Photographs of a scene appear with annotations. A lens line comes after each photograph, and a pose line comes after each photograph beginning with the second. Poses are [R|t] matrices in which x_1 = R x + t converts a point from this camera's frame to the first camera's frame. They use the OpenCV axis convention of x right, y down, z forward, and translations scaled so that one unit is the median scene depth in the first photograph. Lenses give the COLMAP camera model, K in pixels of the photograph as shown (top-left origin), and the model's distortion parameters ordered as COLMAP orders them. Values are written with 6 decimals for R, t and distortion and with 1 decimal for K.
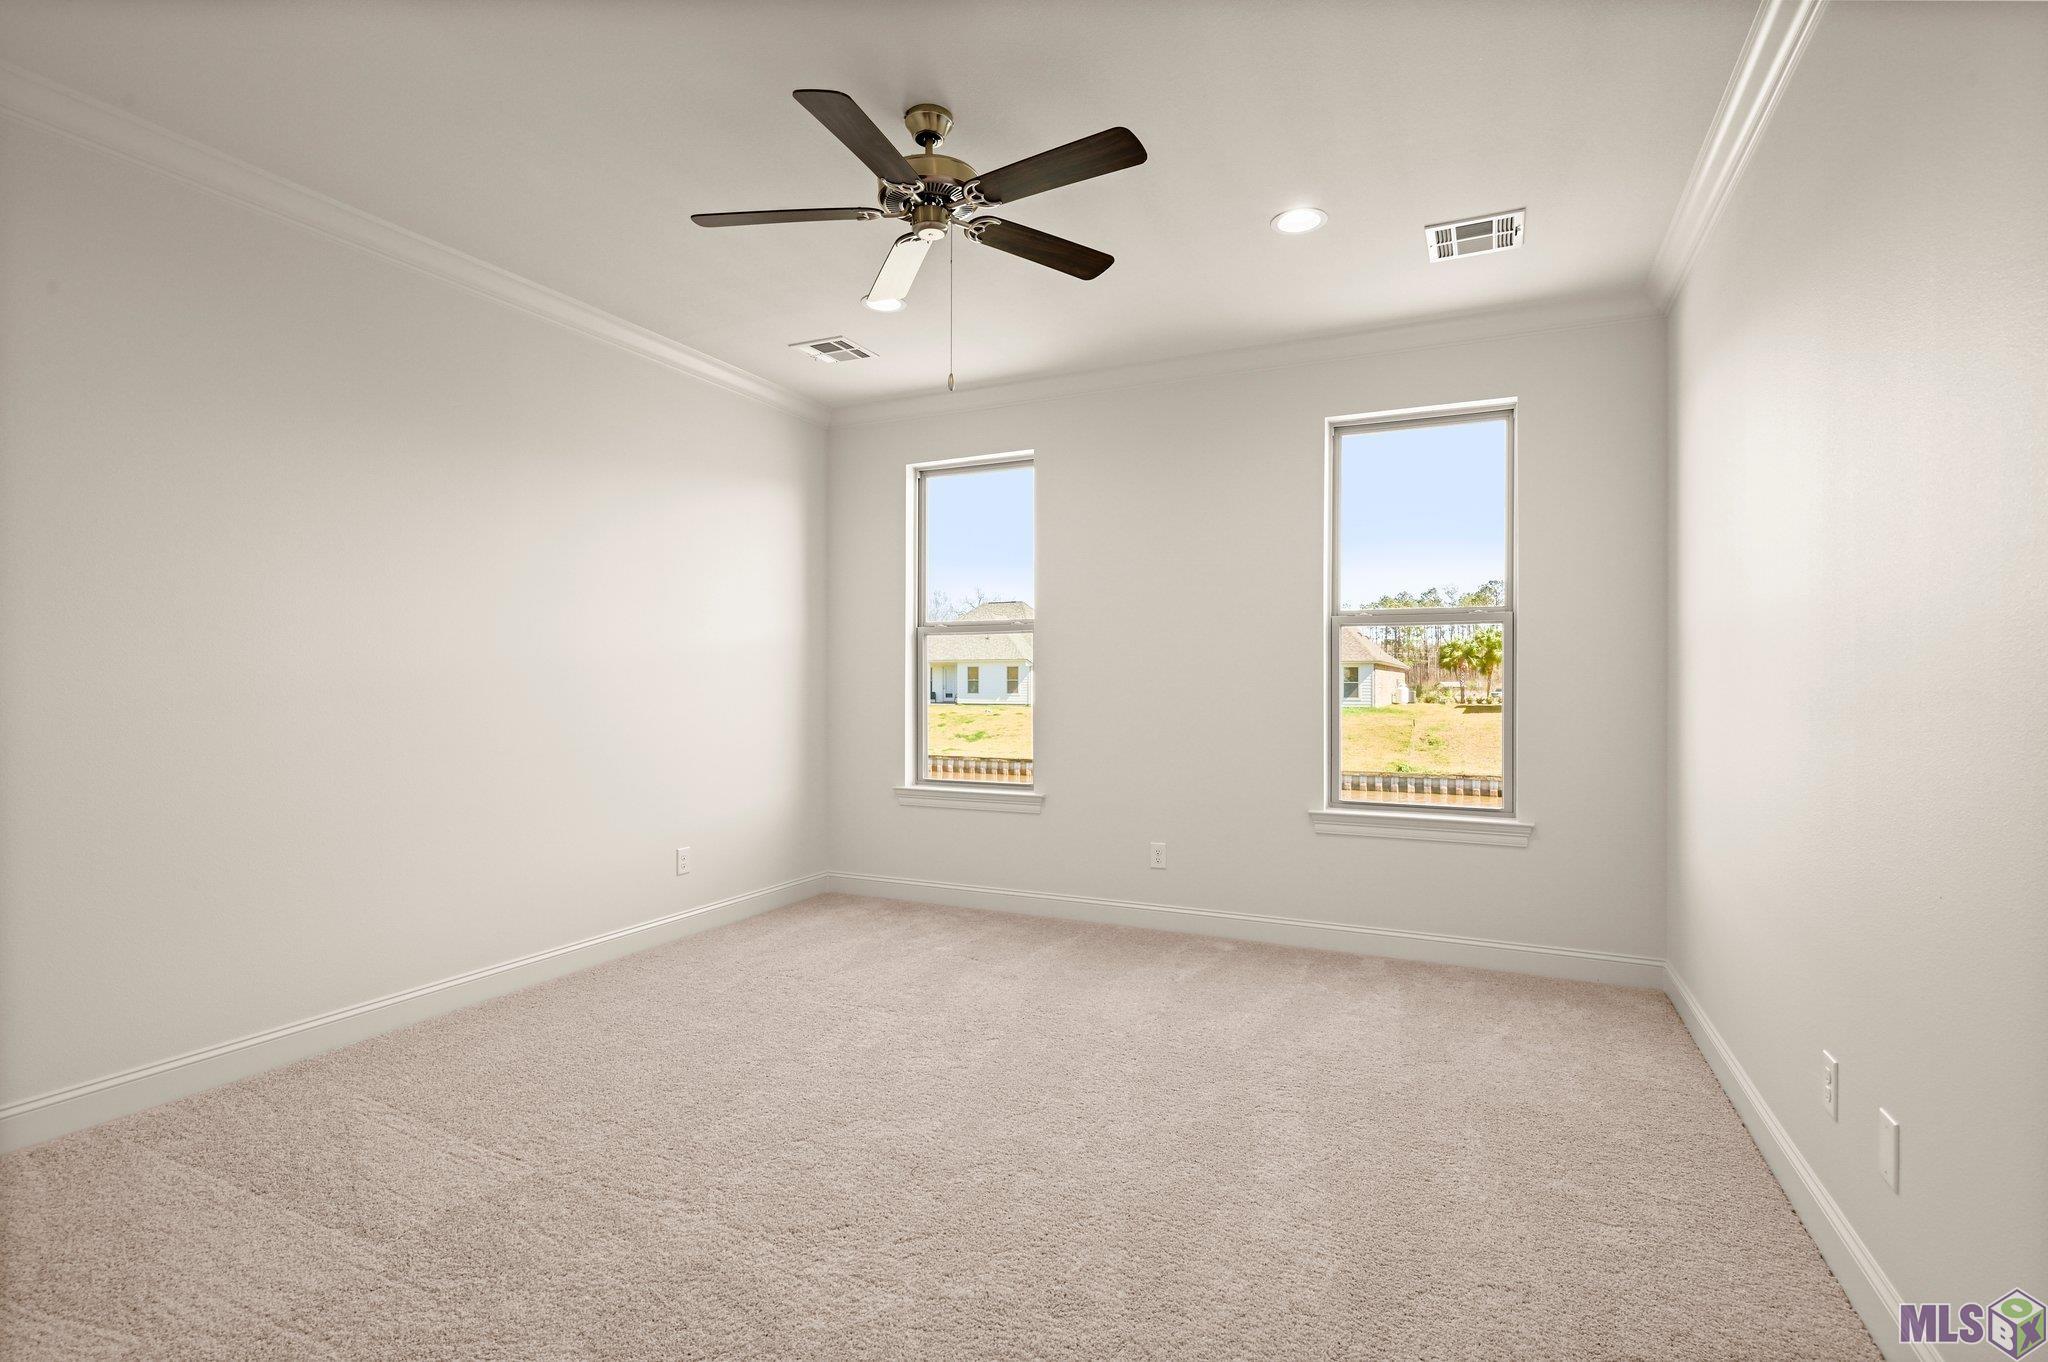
lens RADIAL K [[954.4, 0, 1031.9], [0, 954.4, 678.6], [0, 0, 1]] dist [-0.000853, -0.000551]
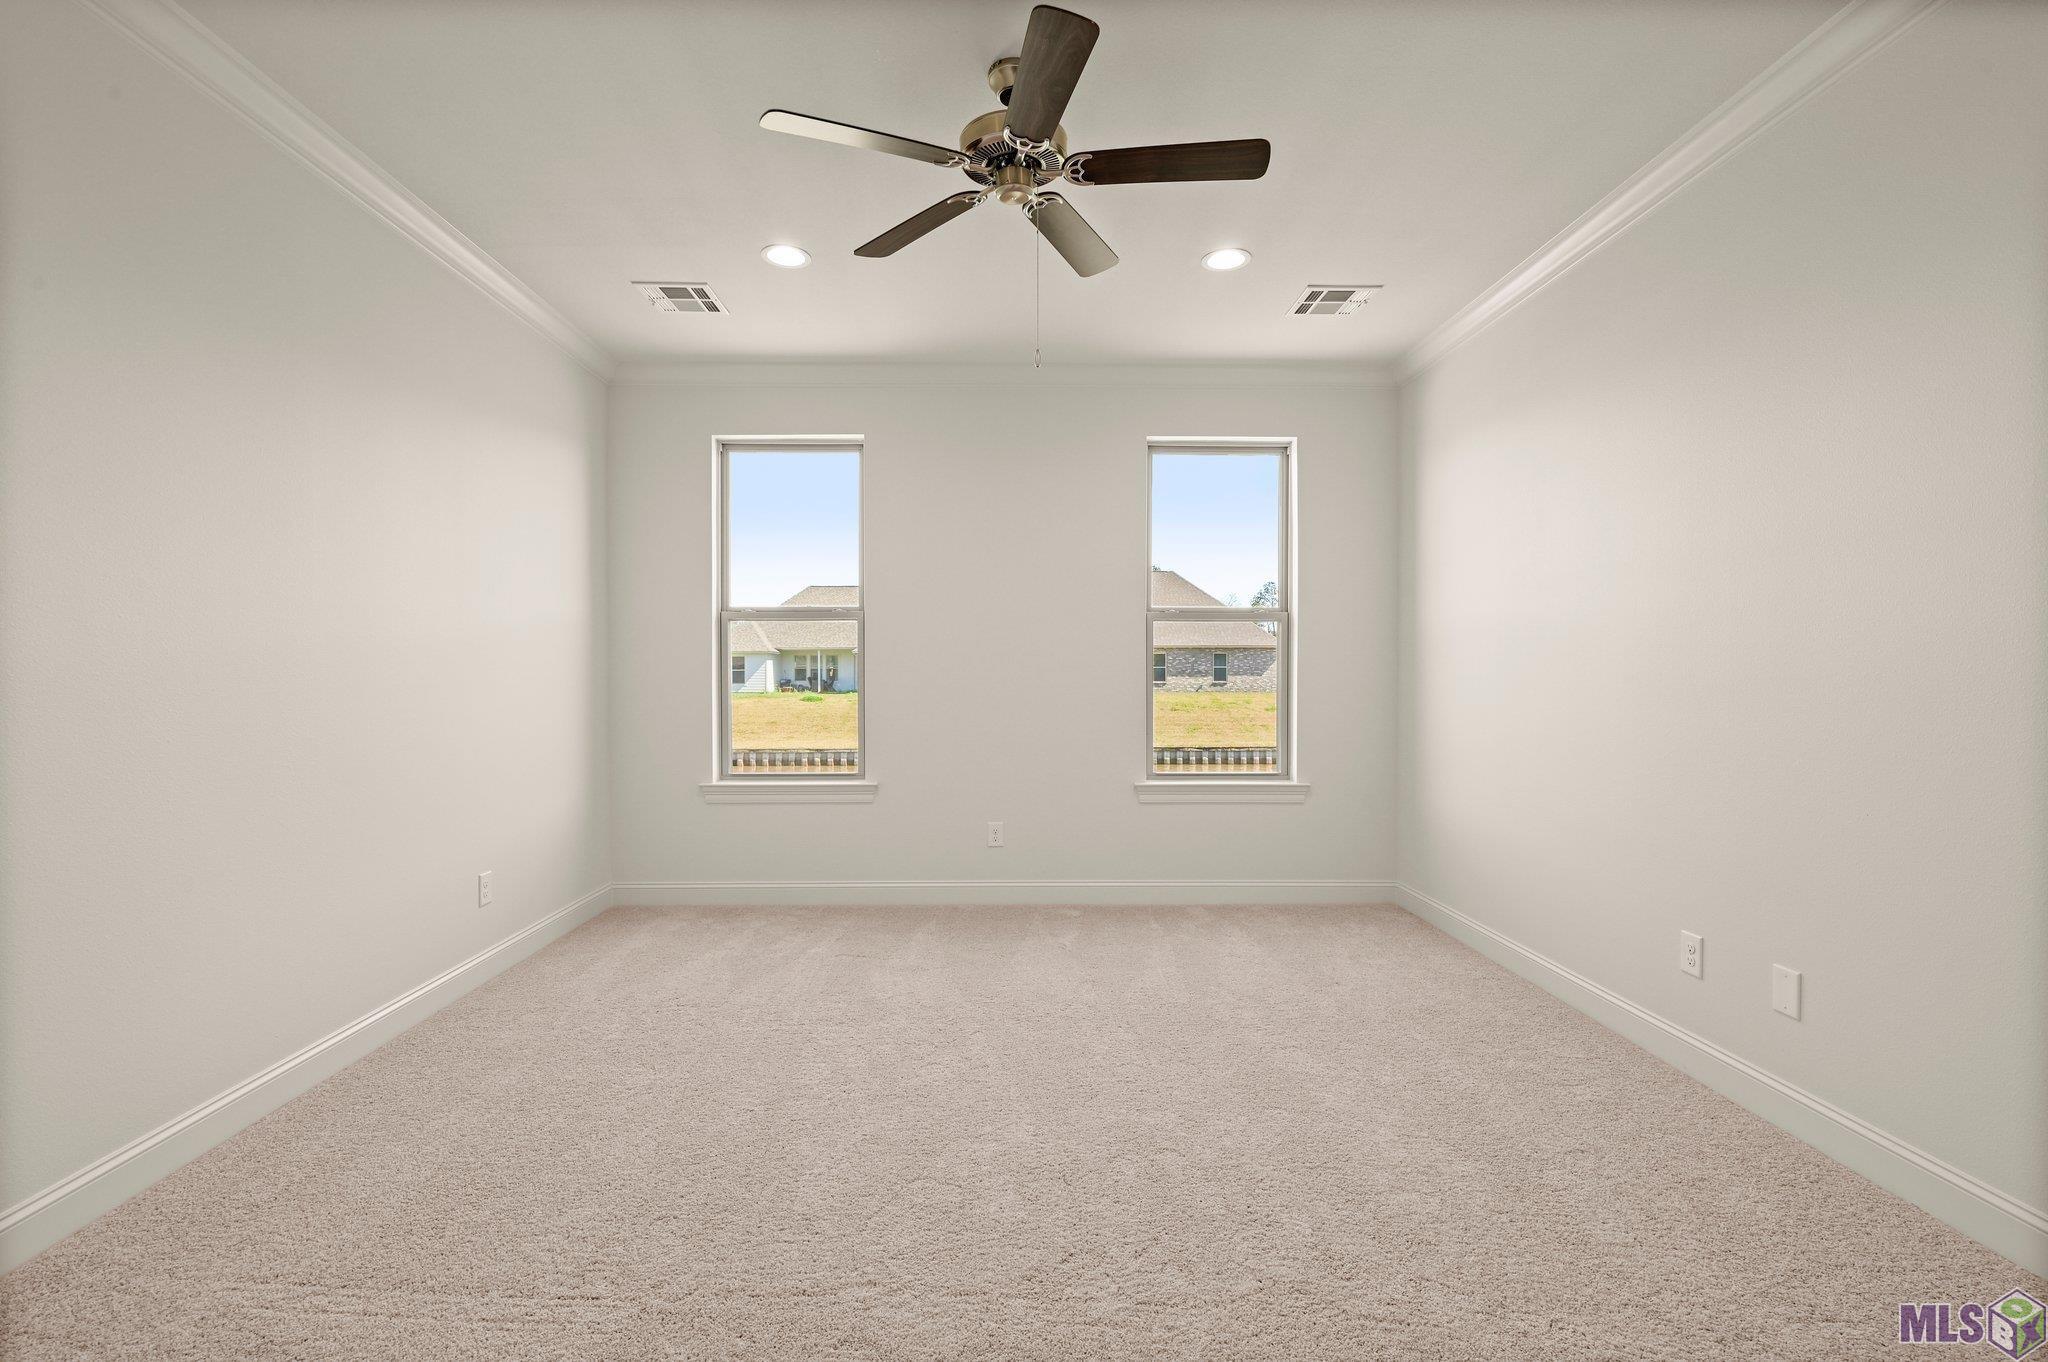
lens RADIAL K [[882.3, 0, 1024.0], [0, 882.3, 681.0], [0, 0, 1]] dist [0.001926, 0.000085]
pose [[0.899503, -0.007001, 0.436859, -0.291425], [-0.000474, 0.999855, 0.017000, -0.001323], [-0.436915, -0.015498, 0.899369, 0.120494]]
